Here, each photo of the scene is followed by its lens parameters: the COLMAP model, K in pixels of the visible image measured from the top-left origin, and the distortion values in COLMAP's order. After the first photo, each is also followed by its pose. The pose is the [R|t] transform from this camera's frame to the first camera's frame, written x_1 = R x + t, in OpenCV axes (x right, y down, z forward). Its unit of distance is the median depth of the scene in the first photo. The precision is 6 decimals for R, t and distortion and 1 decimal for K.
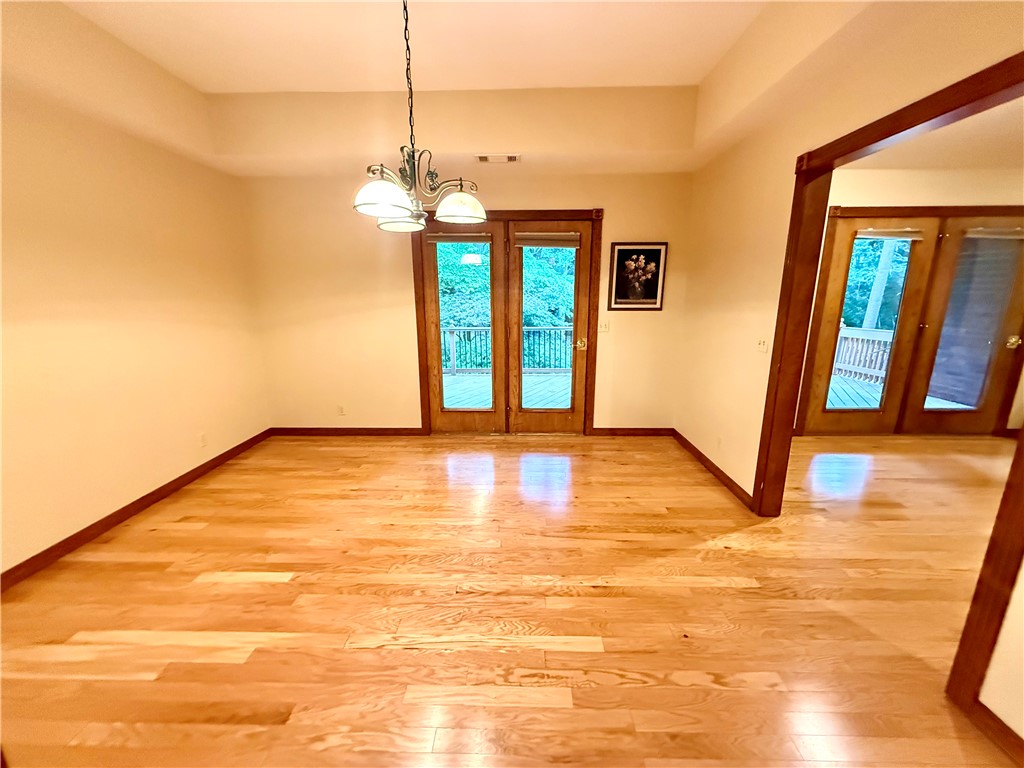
lens RADIAL K [[410.5, 0, 510.7], [0, 410.5, 384.0], [0, 0, 1]] dist [-0.002227, 0.000131]
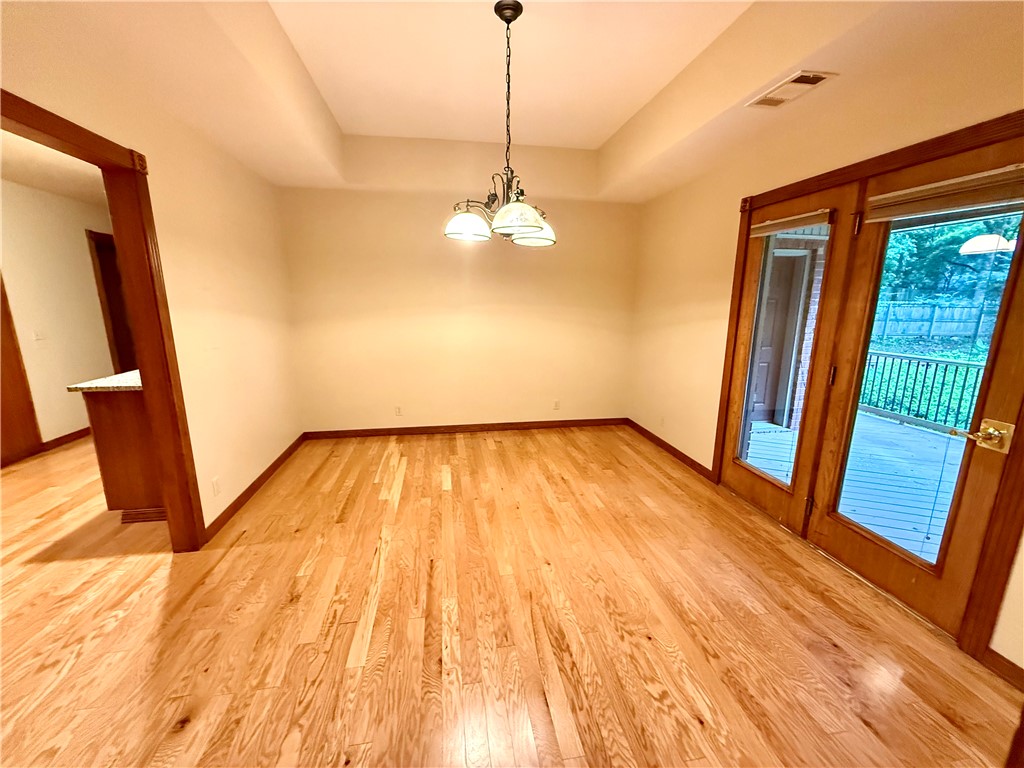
lens RADIAL K [[410.5, 0, 511.4], [0, 410.5, 383.4], [0, 0, 1]] dist [-0.002227, 0.000131]
pose [[0.184272, 0.204859, -0.961289, 0.652231], [-0.221034, 0.961623, 0.162559, -0.149235], [0.957699, 0.182523, 0.222481, 0.610133]]
